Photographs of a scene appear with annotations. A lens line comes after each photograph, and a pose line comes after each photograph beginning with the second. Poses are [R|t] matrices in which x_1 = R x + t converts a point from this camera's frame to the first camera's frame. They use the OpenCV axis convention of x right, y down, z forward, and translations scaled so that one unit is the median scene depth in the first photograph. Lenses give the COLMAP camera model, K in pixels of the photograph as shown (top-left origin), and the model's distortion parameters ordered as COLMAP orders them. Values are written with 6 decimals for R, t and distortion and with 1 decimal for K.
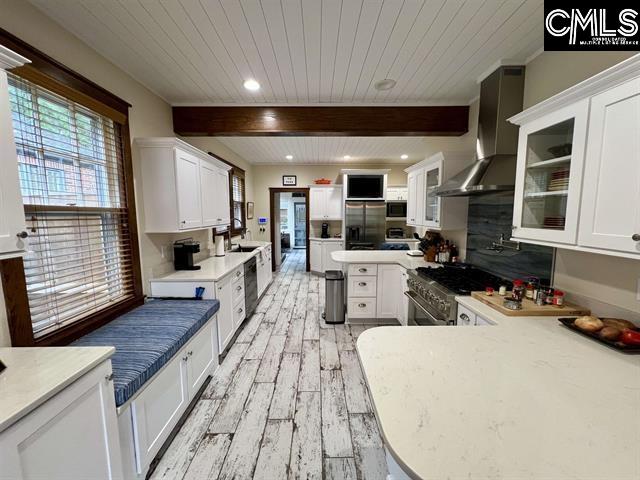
lens RADIAL K [[254.6, 0, 321.4], [0, 254.6, 241.3], [0, 0, 1]] dist [-0.001458, 0.000299]
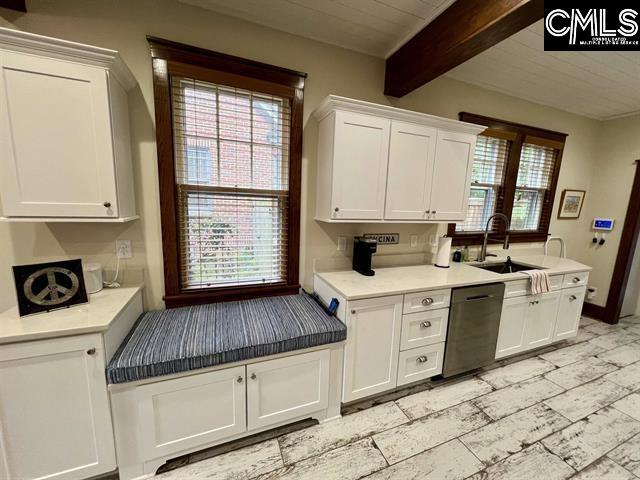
lens RADIAL K [[254.6, 0, 320.4], [0, 254.6, 240.7], [0, 0, 1]] dist [-0.001458, 0.000299]
pose [[0.350898, 0.157678, -0.923043, 0.132660], [-0.141722, 0.983309, 0.114097, -0.052675], [0.925627, 0.090779, 0.367387, 0.563224]]
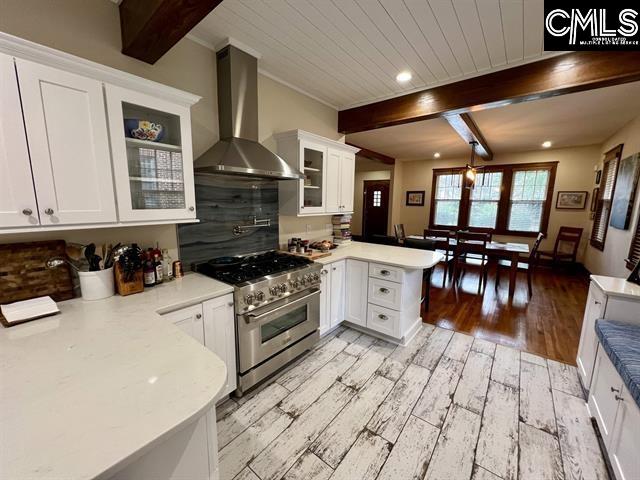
lens RADIAL K [[254.6, 0, 321.9], [0, 254.6, 240.0], [0, 0, 1]] dist [-0.001458, 0.000299]
pose [[-0.774840, -0.102340, 0.623819, -0.177041], [0.063150, 0.969342, 0.237462, -0.129577], [-0.628995, 0.223389, -0.744622, 1.253438]]
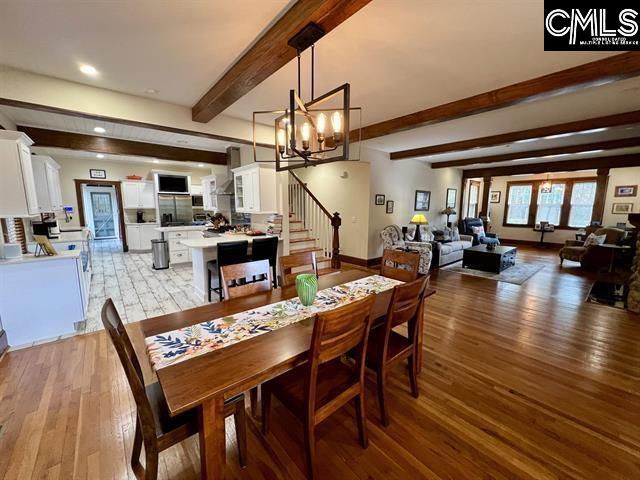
lens RADIAL K [[254.6, 0, 320.0], [0, 254.6, 242.1], [0, 0, 1]] dist [-0.001458, 0.000299]
pose [[0.770208, -0.085956, 0.631974, -0.226772], [0.064444, 0.996294, 0.056968, 0.144041], [-0.634528, -0.003150, 0.772893, -1.126493]]
